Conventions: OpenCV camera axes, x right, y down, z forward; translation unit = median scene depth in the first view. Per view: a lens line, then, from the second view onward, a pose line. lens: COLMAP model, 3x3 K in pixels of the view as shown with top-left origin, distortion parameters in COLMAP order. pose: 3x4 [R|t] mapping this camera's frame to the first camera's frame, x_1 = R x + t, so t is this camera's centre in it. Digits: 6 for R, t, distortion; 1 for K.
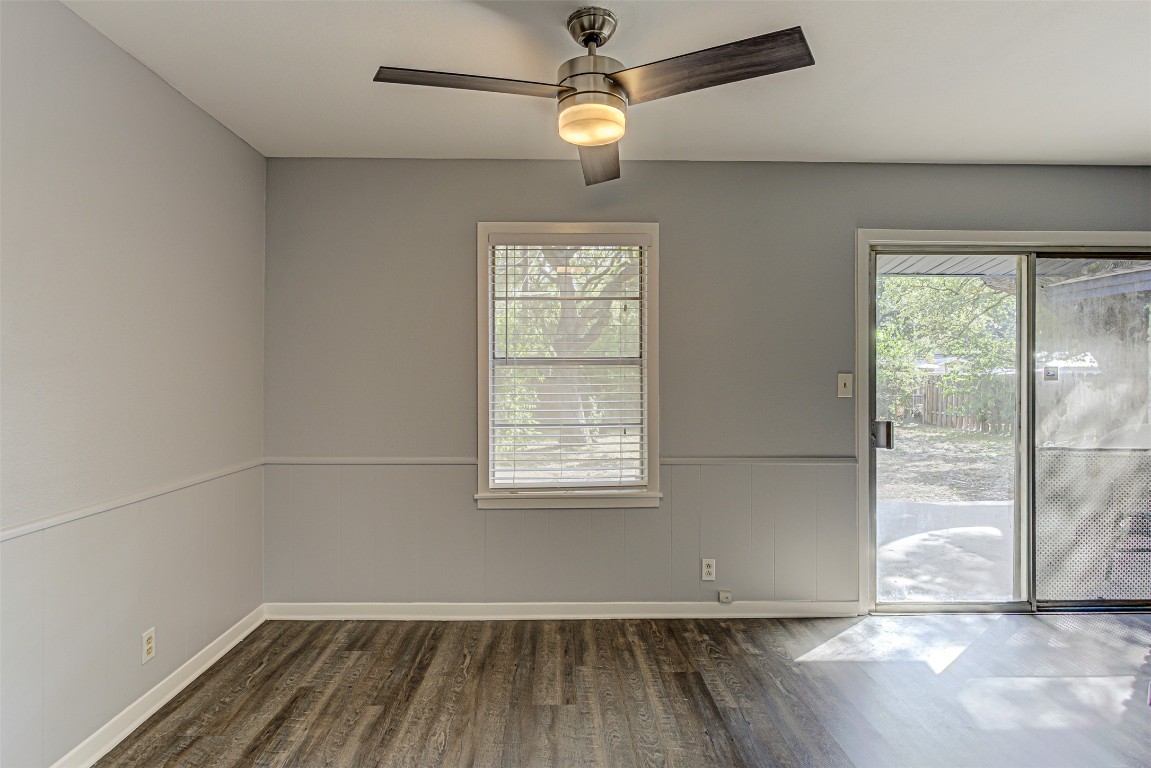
lens RADIAL K [[575.8, 0, 575.0], [0, 575.8, 376.5], [0, 0, 1]] dist [0.001617, 0.001348]
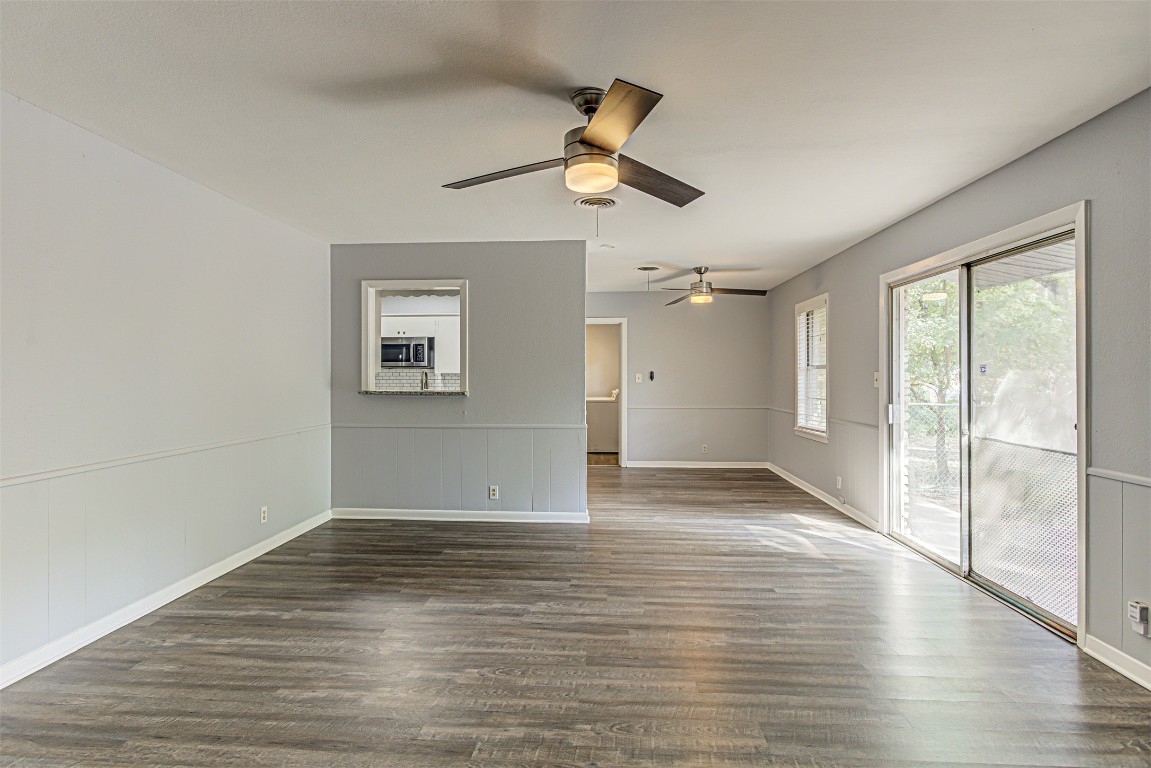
lens RADIAL K [[568.3, 0, 579.1], [0, 568.3, 378.7], [0, 0, 1]] dist [-0.010448, 0.007411]
pose [[-0.077310, -0.001260, -0.997006, 2.032141], [0.003447, 0.999993, -0.001531, 0.014639], [0.997001, -0.003555, -0.077305, 0.335260]]
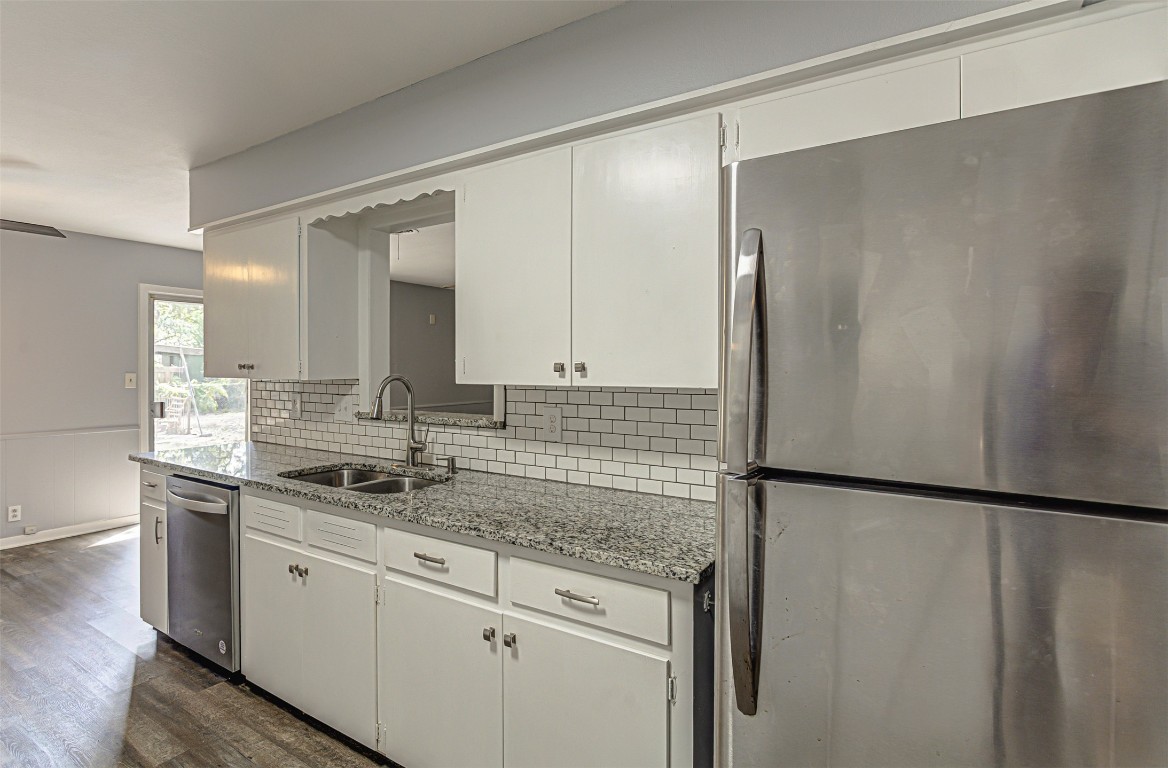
lens RADIAL K [[576.8, 0, 580.3], [0, 576.8, 371.2], [0, 0, 1]] dist [-0.004495, -0.000668]
pose [[0.565874, -0.007916, 0.824454, -0.138572], [-0.004911, 0.999904, 0.012971, -0.037271], [-0.824477, -0.011389, 0.565781, -0.926236]]
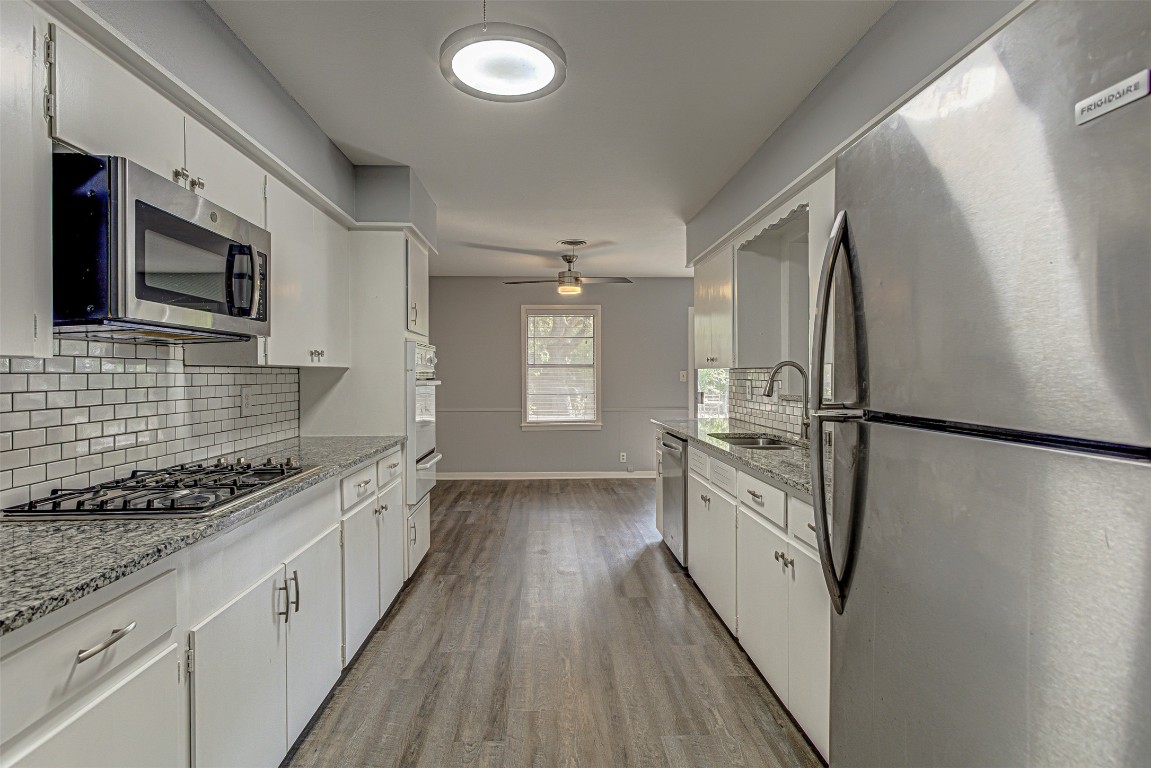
lens RADIAL K [[562.2, 0, 571.3], [0, 562.2, 377.9], [0, 0, 1]] dist [-0.019036, 0.000186]
pose [[0.999898, -0.003785, 0.013796, -0.002600], [0.003631, 0.999931, 0.011130, -0.004230], [-0.013837, -0.011079, 0.999843, -1.204977]]
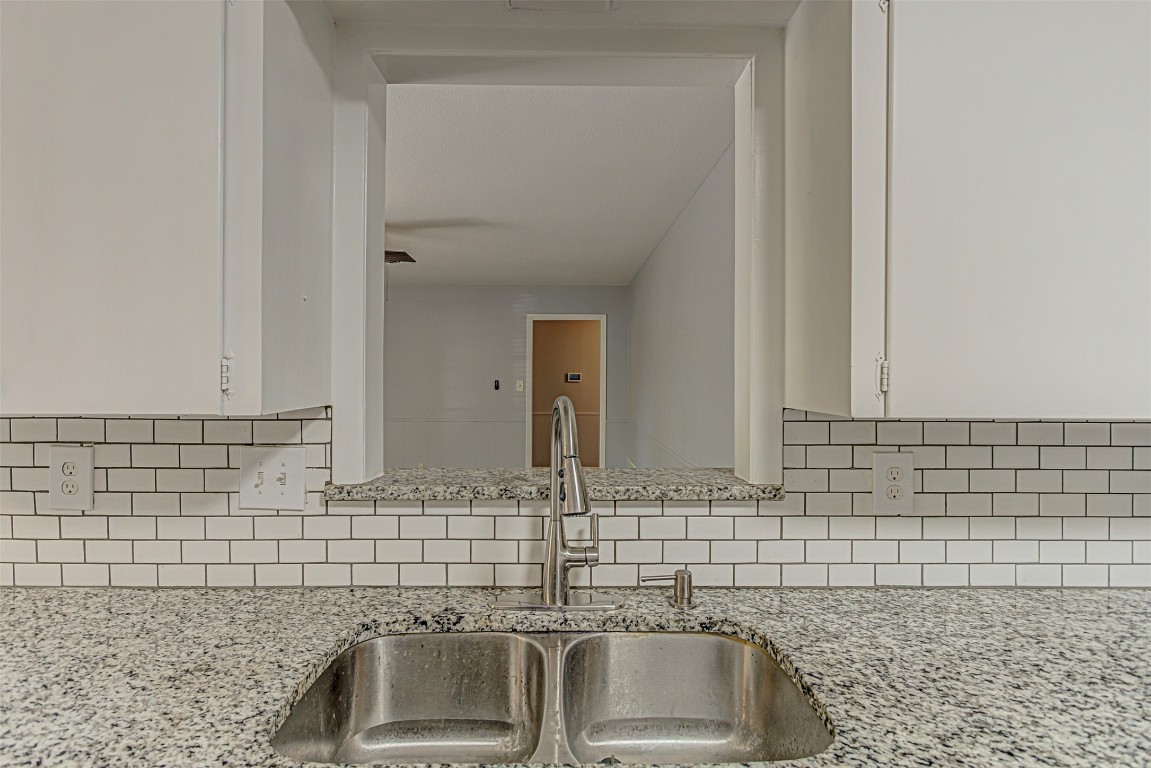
lens RADIAL K [[561.2, 0, 573.1], [0, 561.2, 378.2], [0, 0, 1]] dist [-0.004080, 0.001015]
pose [[0.017235, -0.007747, 0.999821, 0.052420], [-0.010768, 0.999911, 0.007933, -0.034115], [-0.999793, -0.010903, 0.017150, -0.271963]]
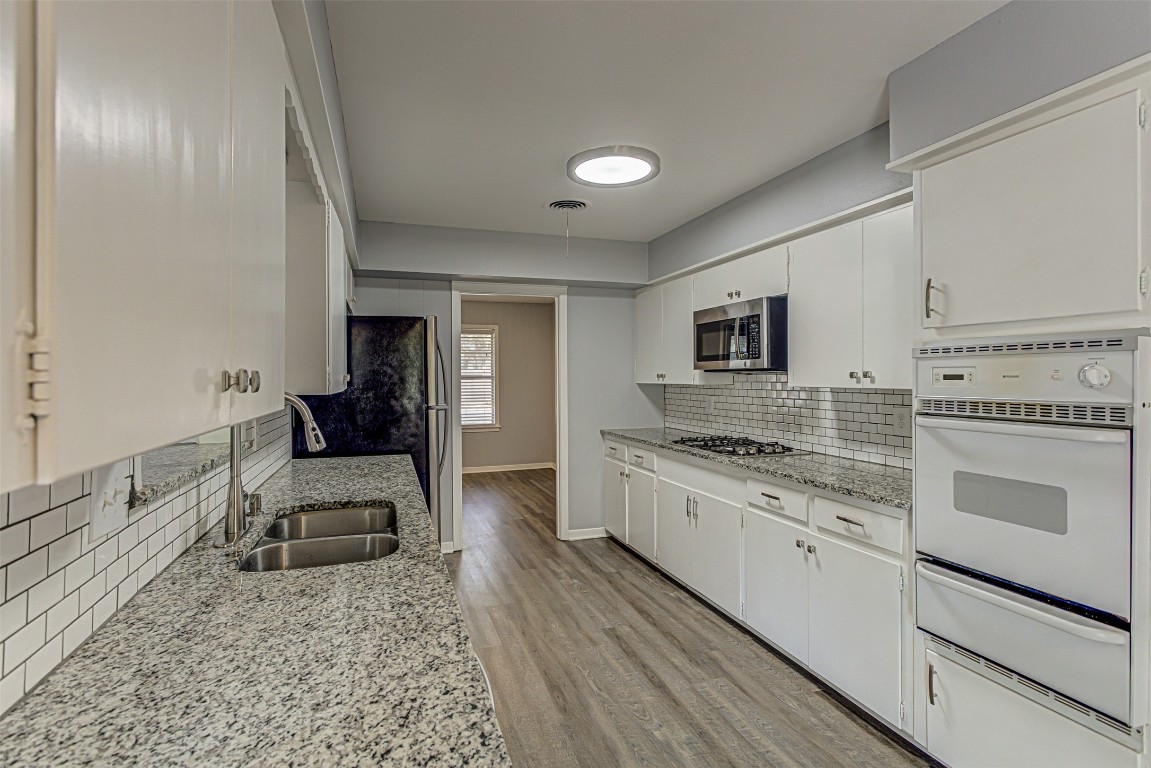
lens RADIAL K [[561.2, 0, 573.1], [0, 561.2, 378.2], [0, 0, 1]] dist [-0.004080, 0.001015]
pose [[-0.956705, 0.004618, -0.291023, 0.258861], [0.005161, 0.999986, -0.001100, -0.030050], [0.291014, -0.002555, -0.956716, 0.332886]]
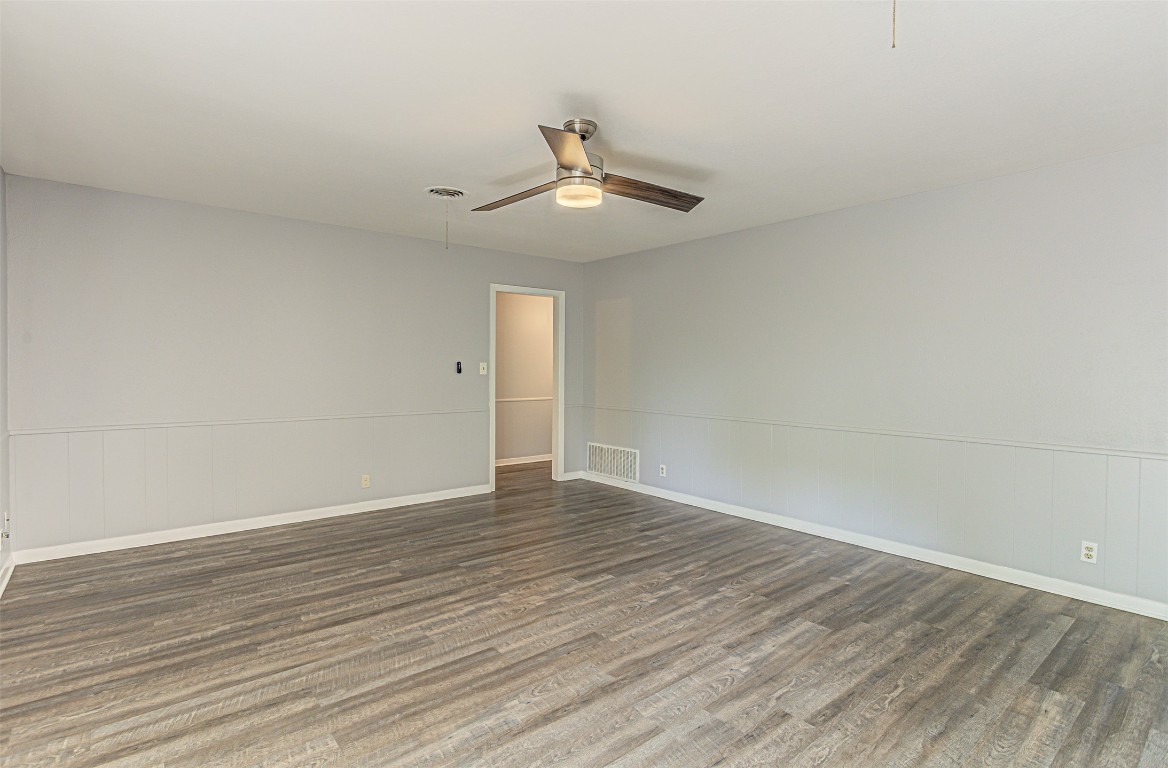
lens RADIAL K [[565.3, 0, 584.0], [0, 565.3, 384.0], [0, 0, 1]] dist [-0.003113, -0.000260]
pose [[-0.622918, -0.032557, 0.781609, 0.573359], [-0.011984, 0.999414, 0.032078, 0.001241], [-0.782195, 0.010615, -0.622943, 0.838930]]
